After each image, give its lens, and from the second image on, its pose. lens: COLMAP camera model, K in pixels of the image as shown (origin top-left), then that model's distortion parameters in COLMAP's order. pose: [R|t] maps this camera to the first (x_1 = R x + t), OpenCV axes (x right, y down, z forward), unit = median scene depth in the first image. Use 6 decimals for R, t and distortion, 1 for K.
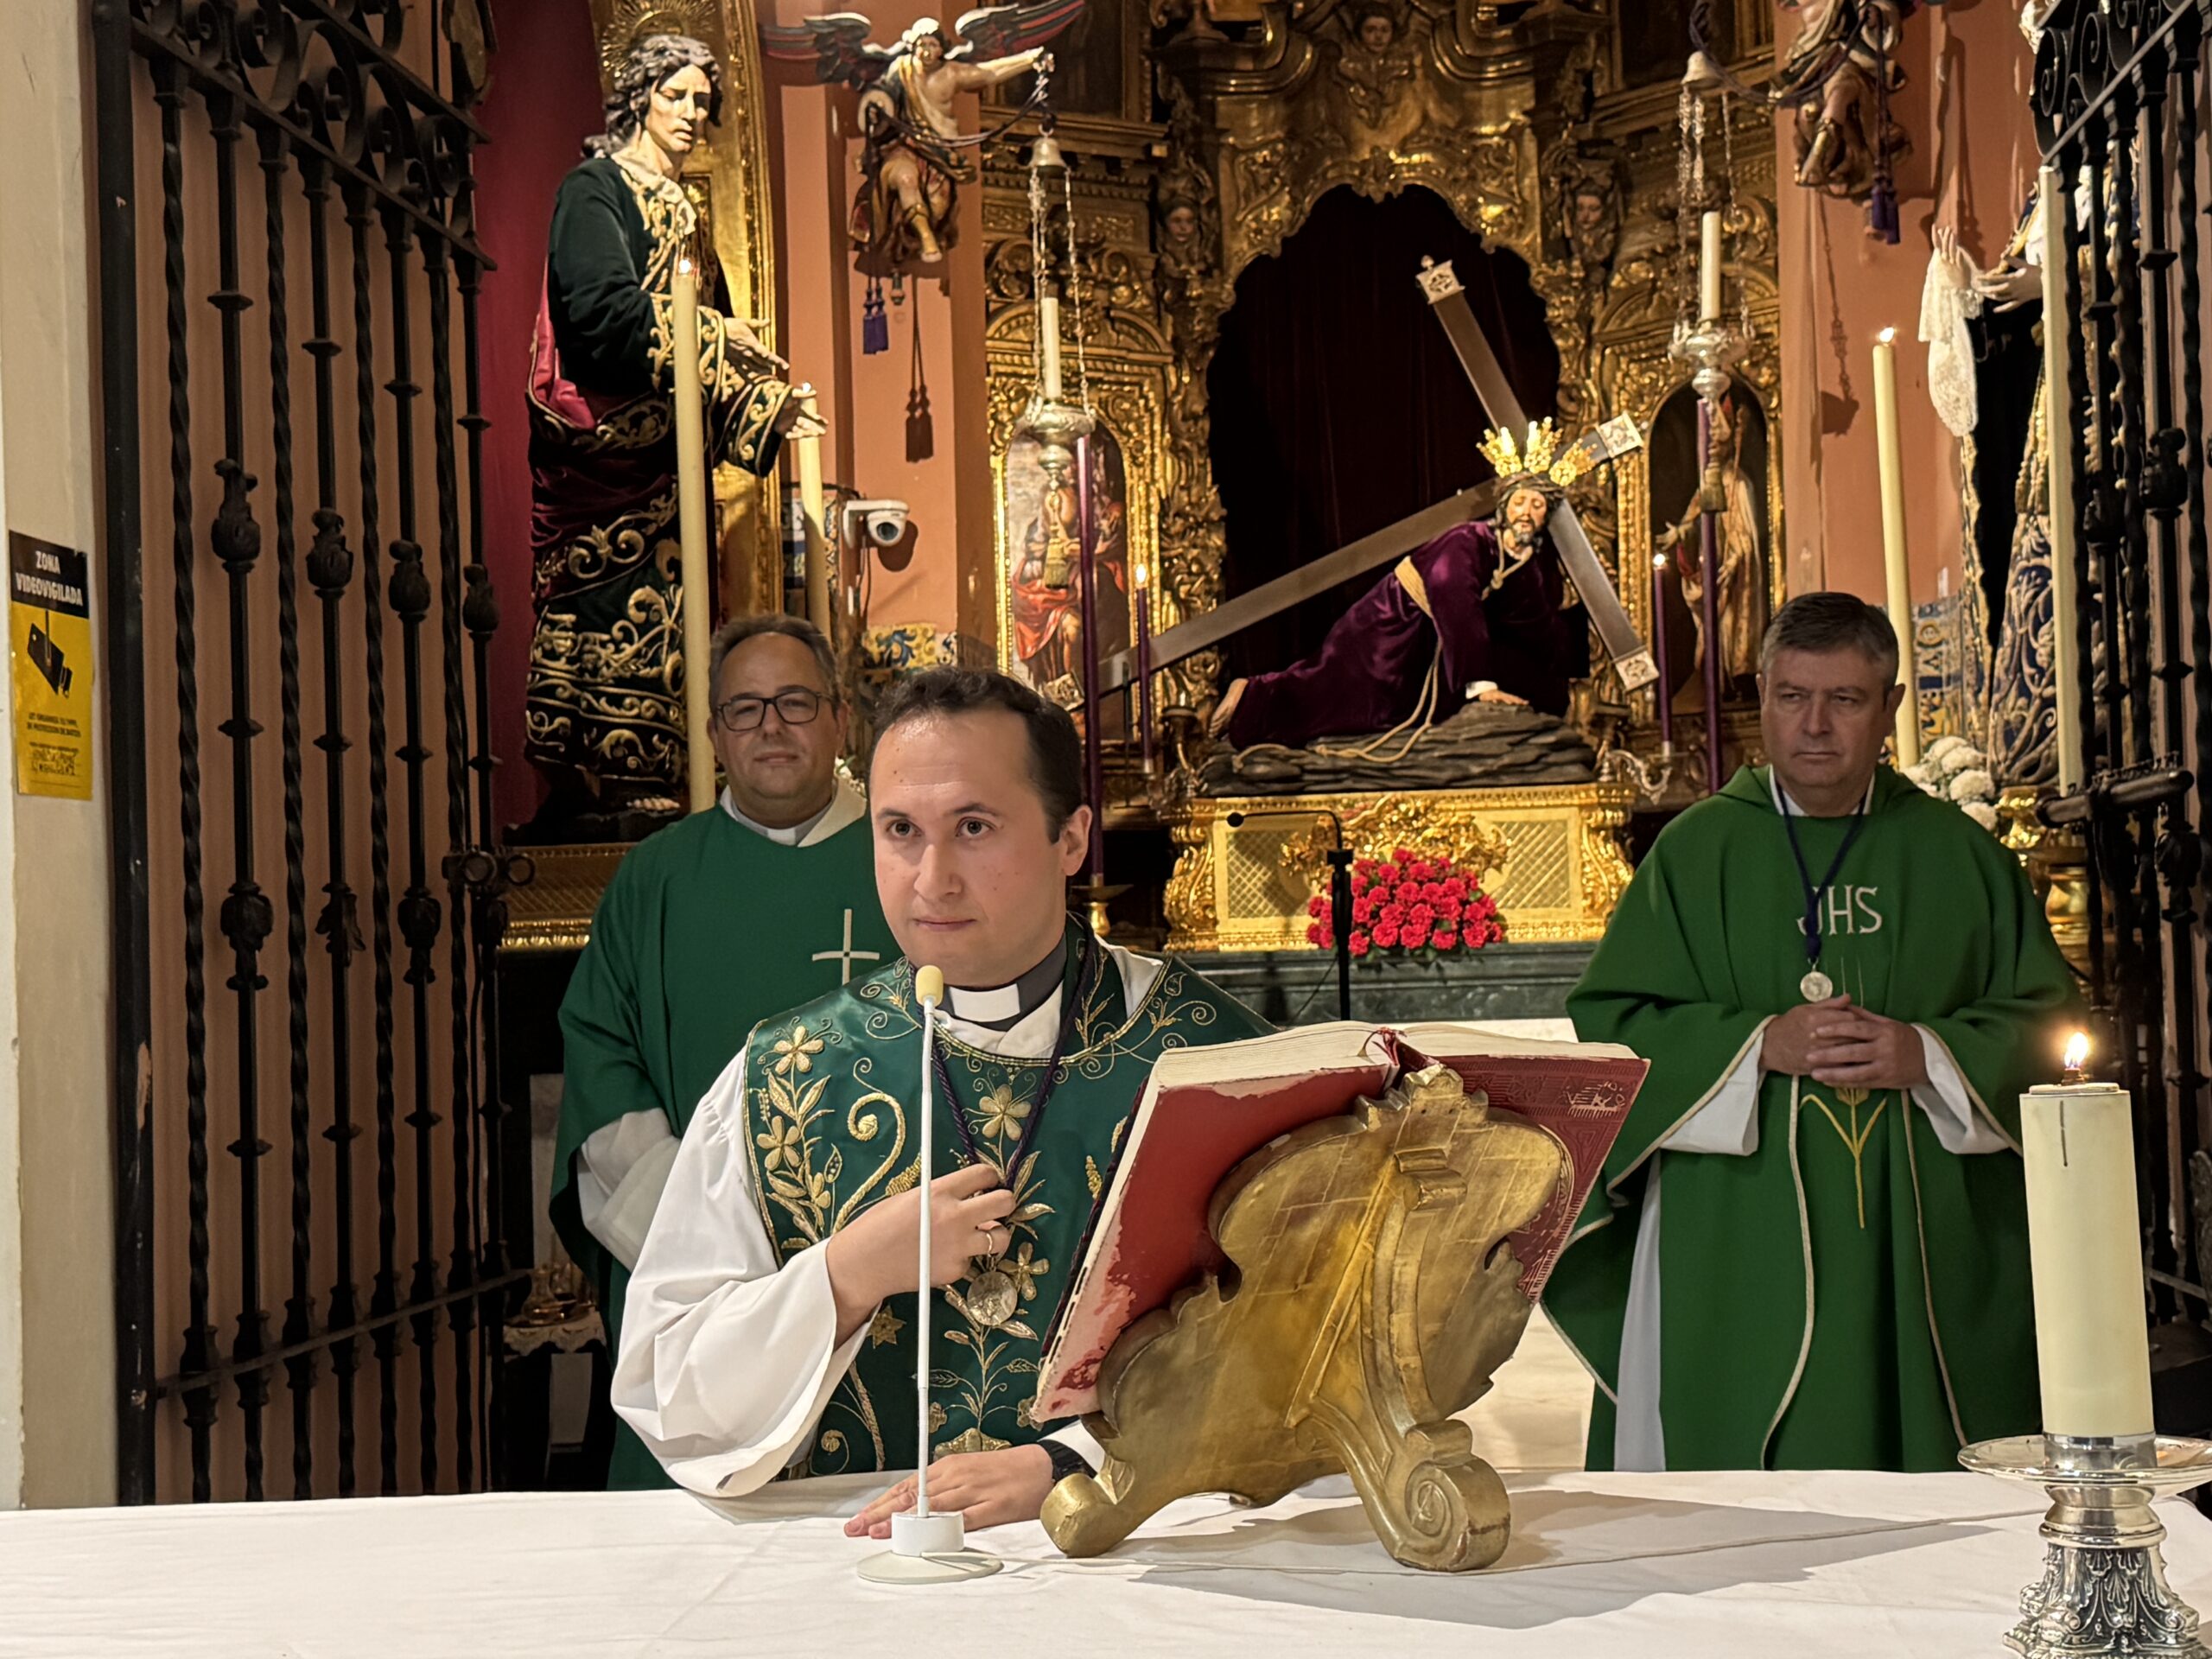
lens RADIAL K [[3146.6, 0, 1106.0], [0, 3146.6, 829.5], [0, 0, 1]] dist [0.104193, 0.045585]
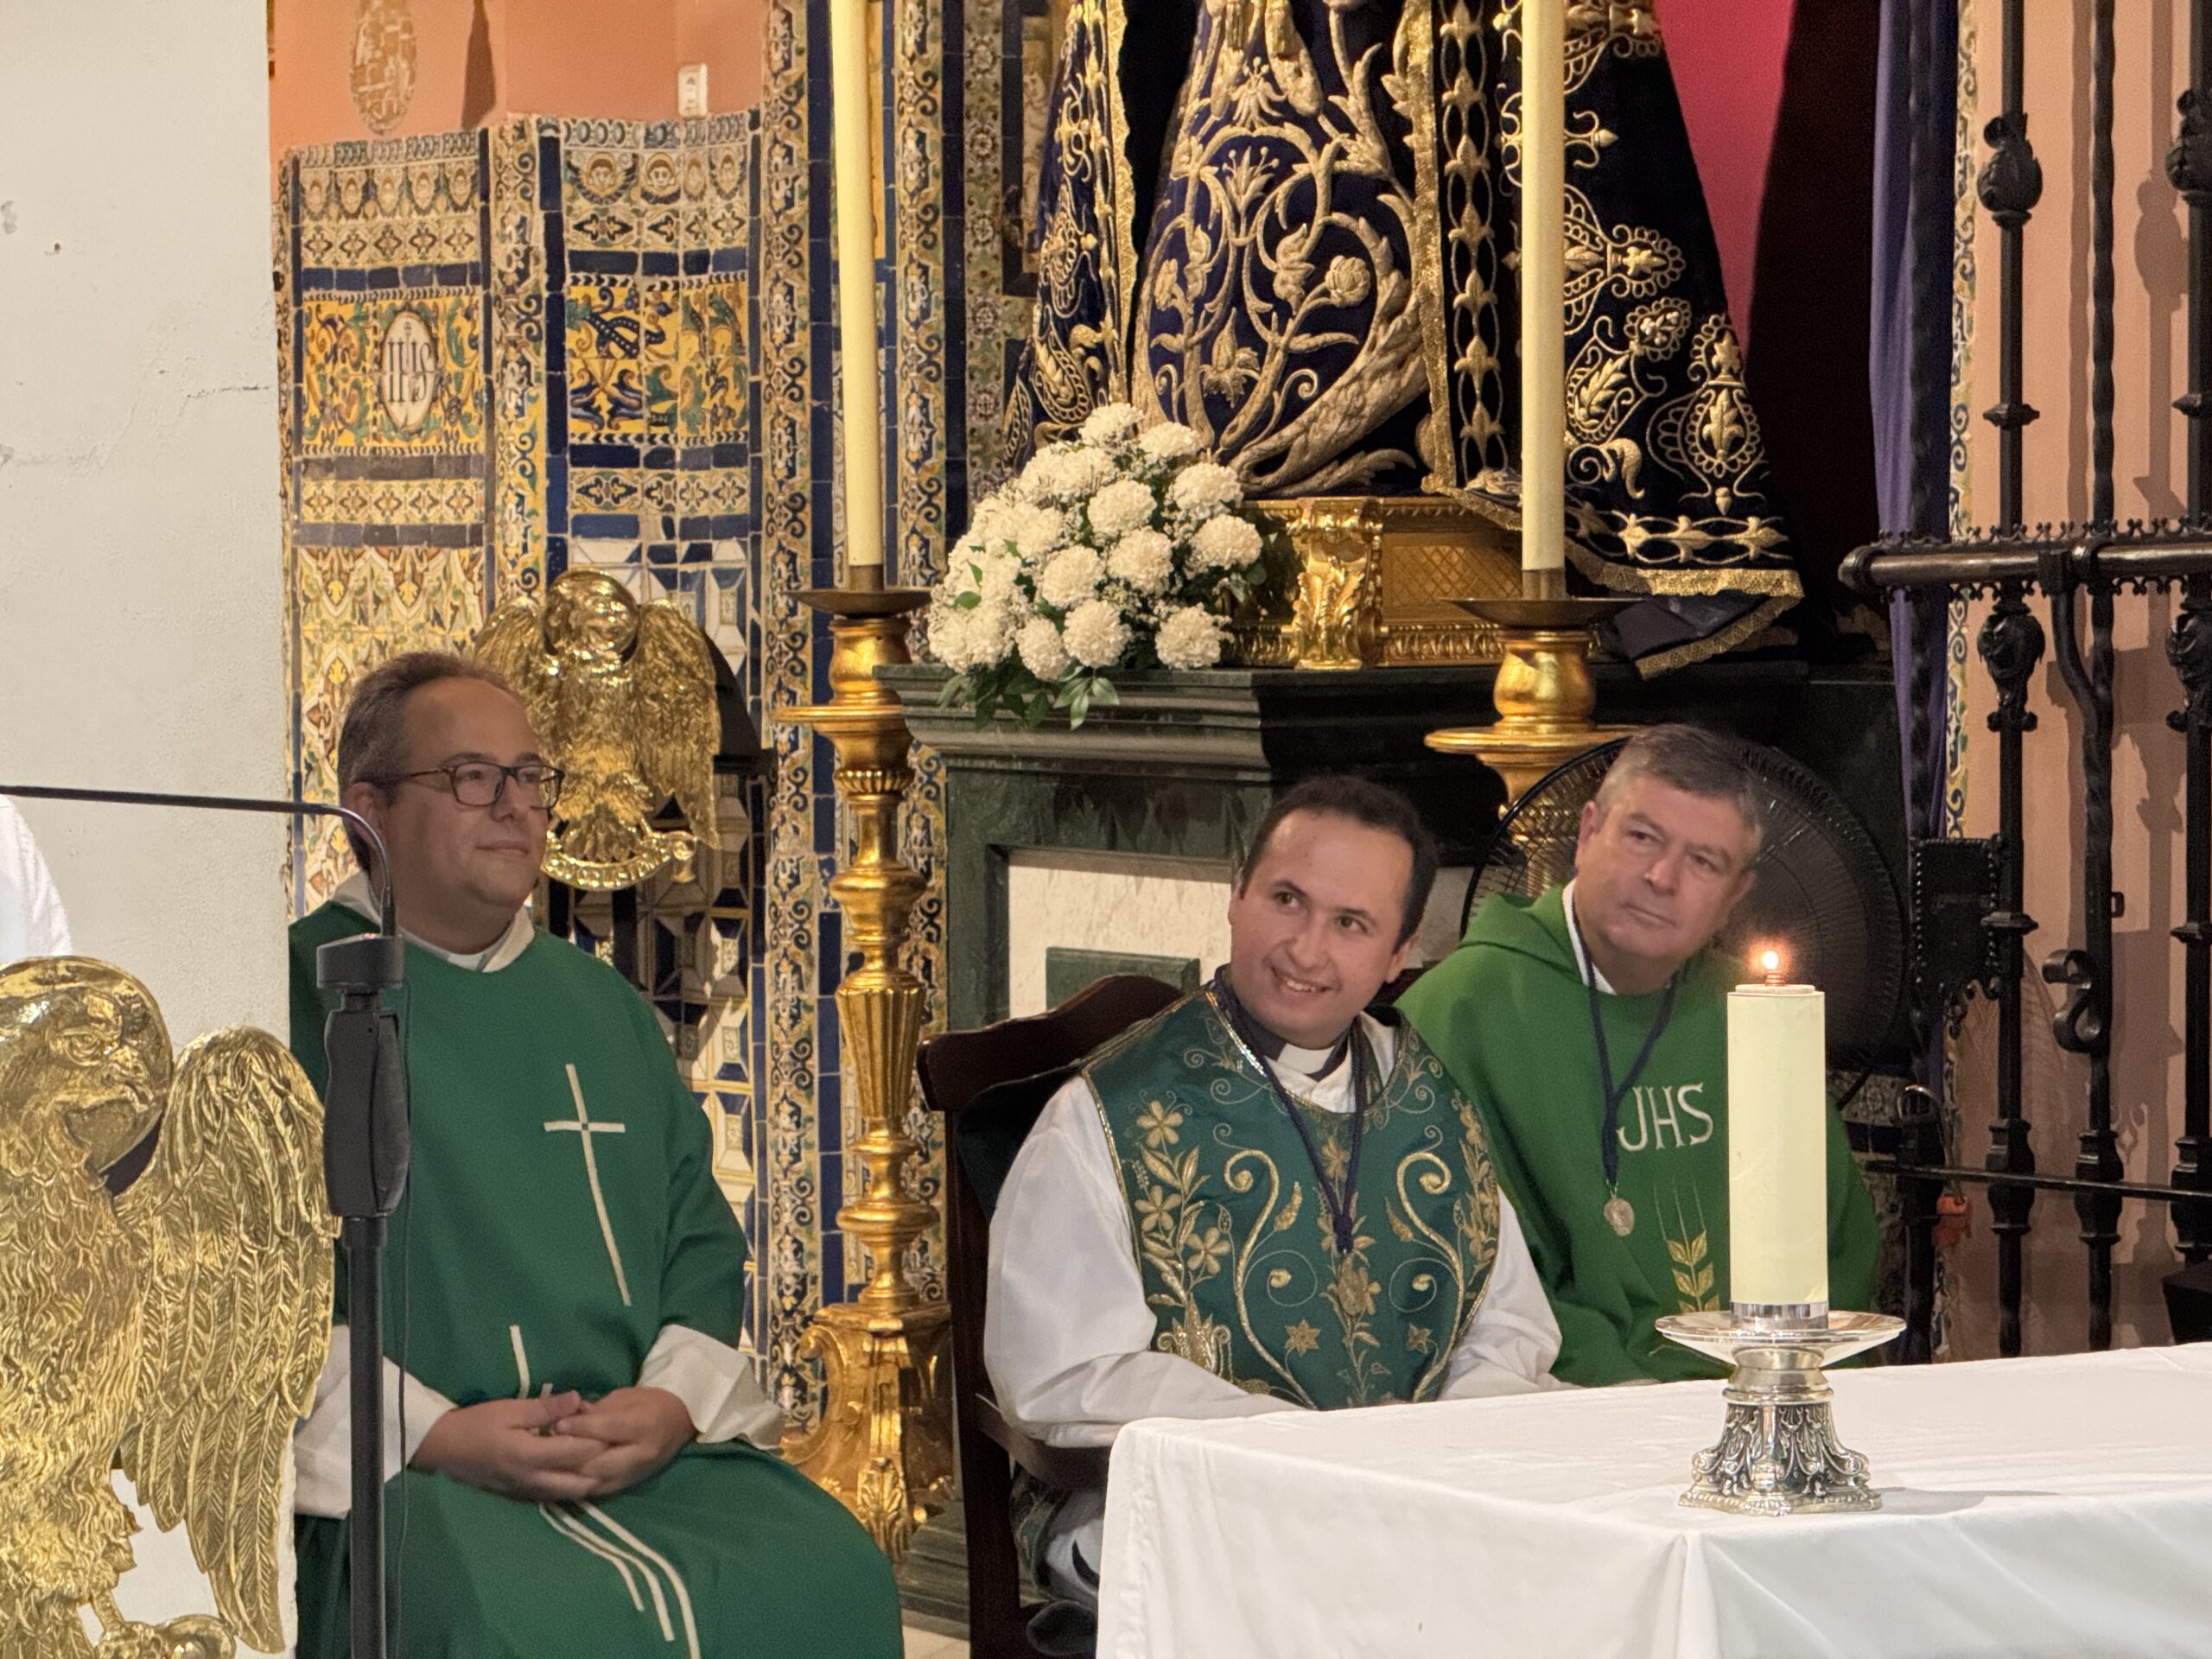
lens RADIAL K [[8125.8, 0, 1106.0], [0, 8125.8, 829.5], [0, 0, 1]] dist [0.249592, 1.572685]
pose [[0.808639, 0.006250, 0.588272, -0.529406], [-0.038833, 0.998330, 0.042773, -0.010973], [-0.587022, -0.057432, 0.807531, -0.225480]]
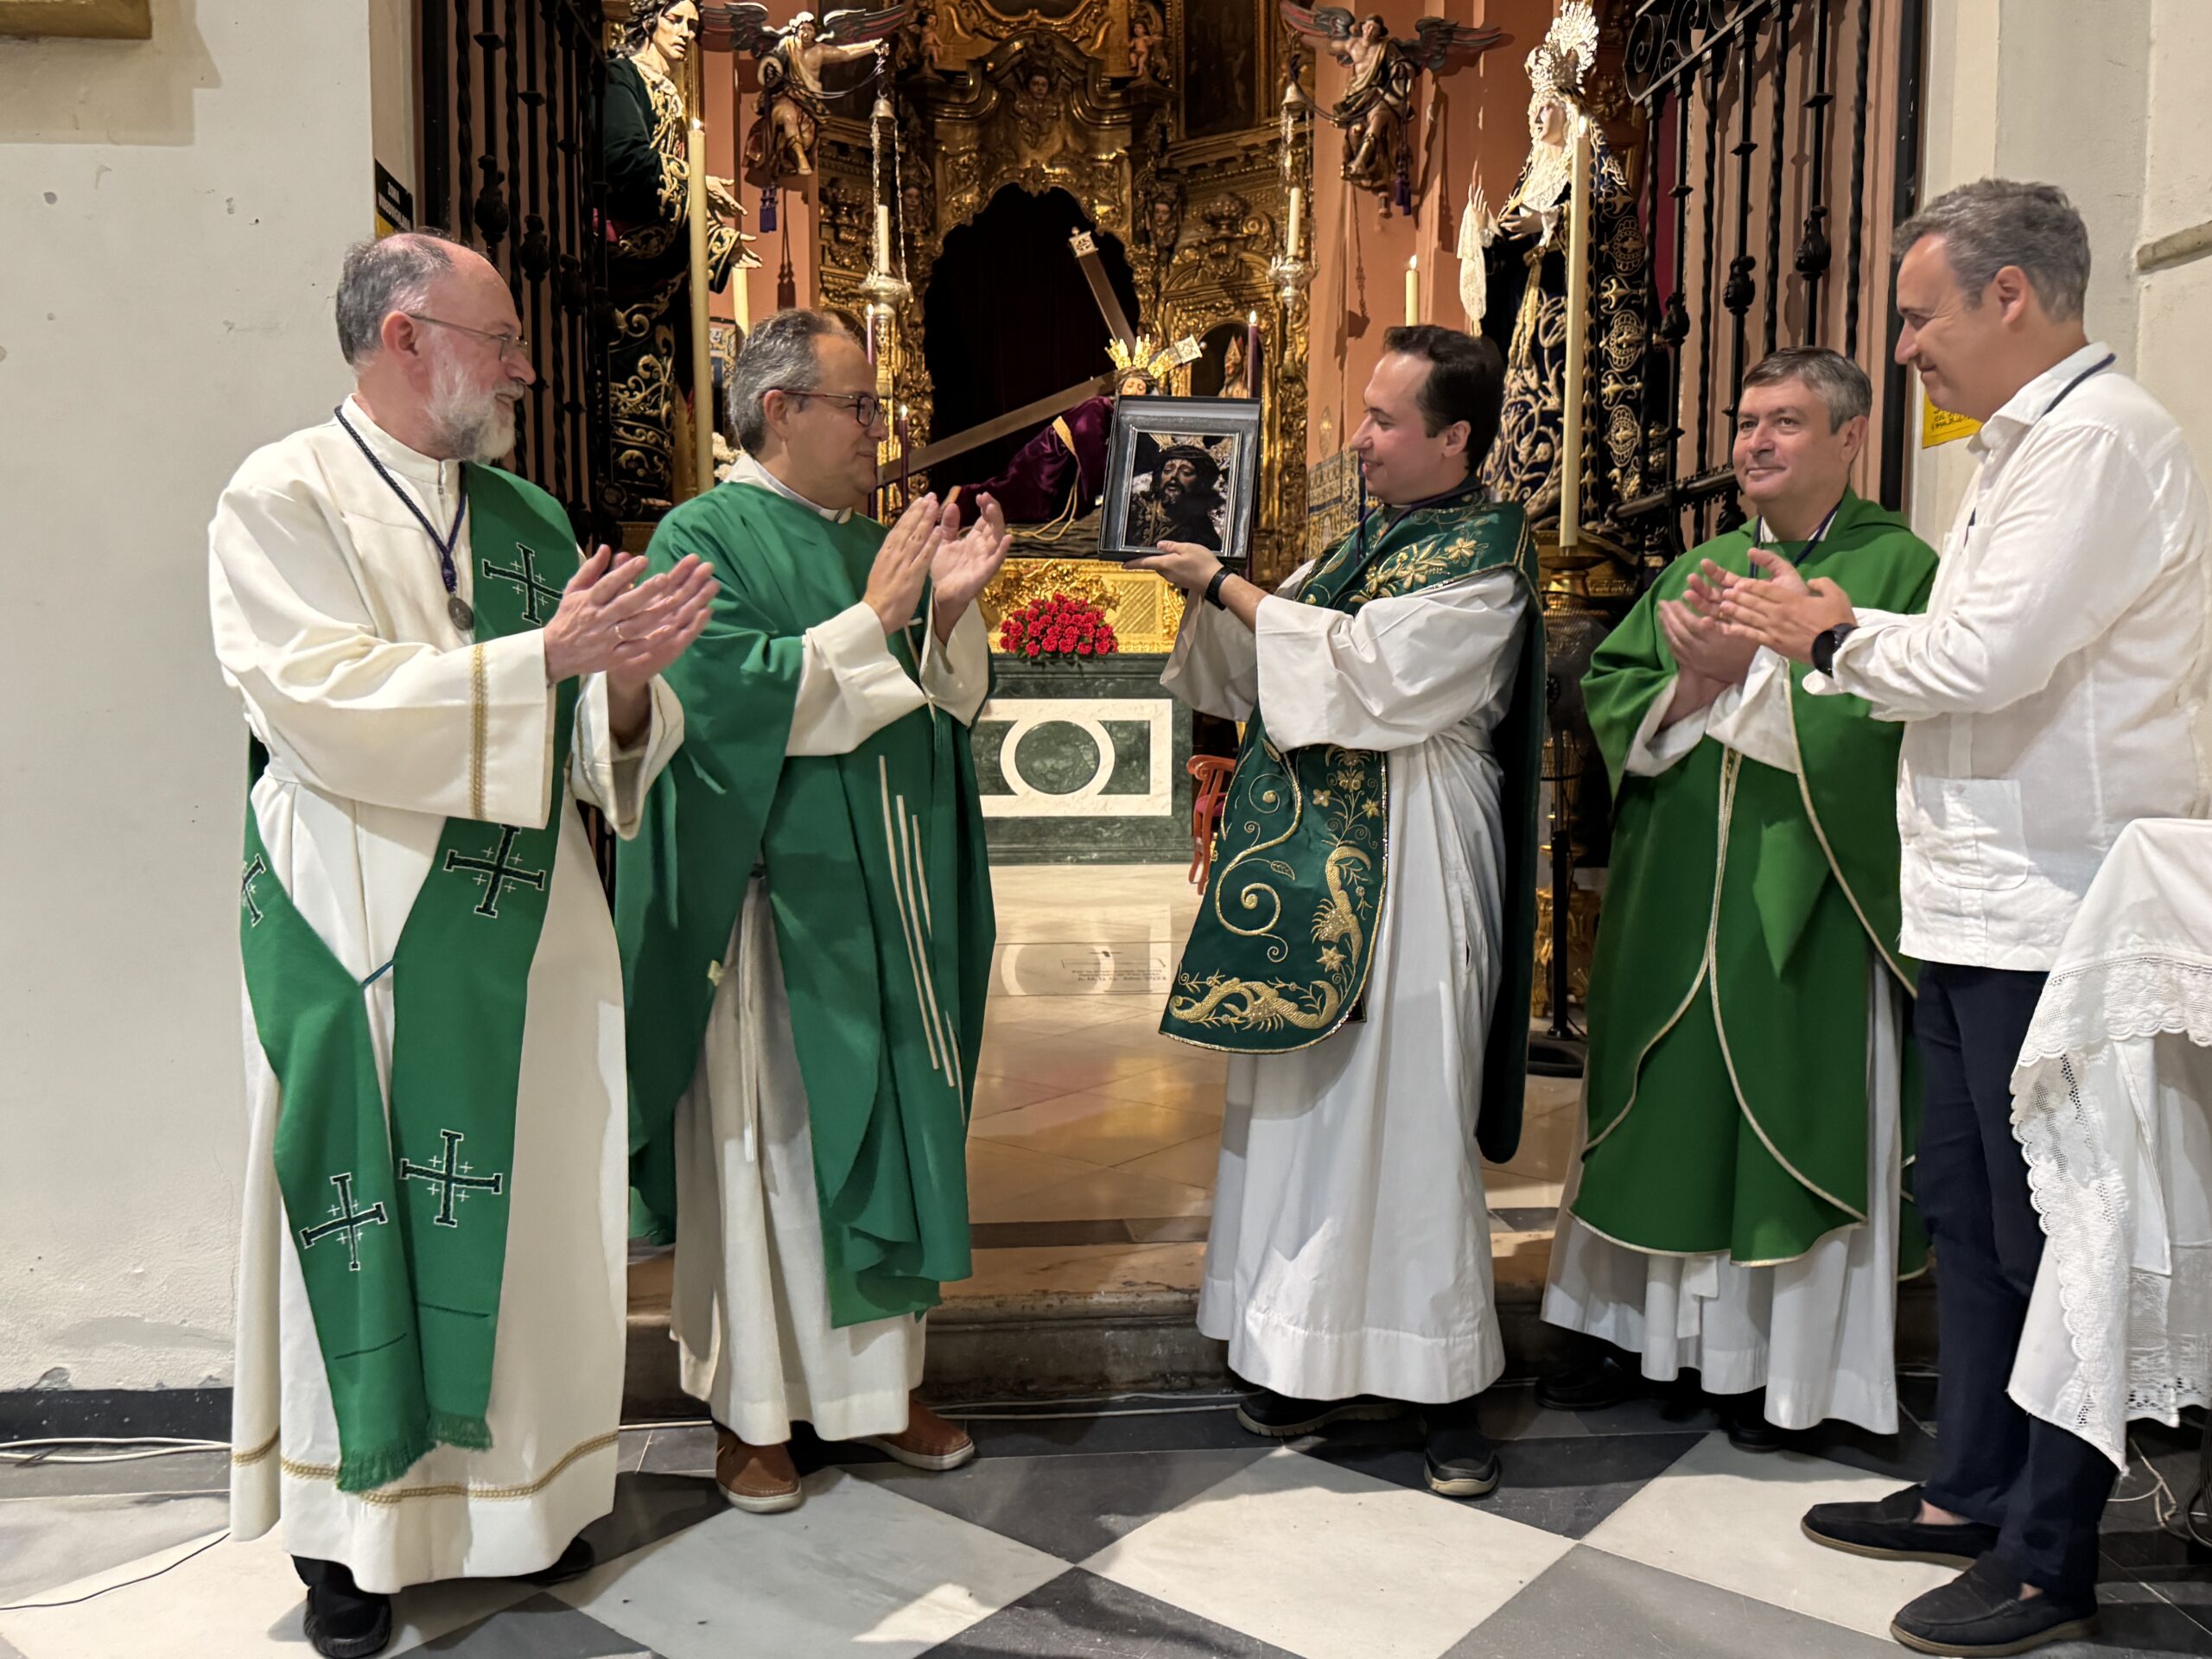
lens RADIAL K [[1808.4, 0, 1106.0], [0, 1808.4, 829.5], [0, 0, 1]] dist [0.184670, -0.466042]
pose [[0.980007, 0.021180, 0.197831, -0.081249], [-0.041143, 0.994400, 0.097349, 0.043018], [-0.194661, -0.103542, 0.975390, 0.065956]]
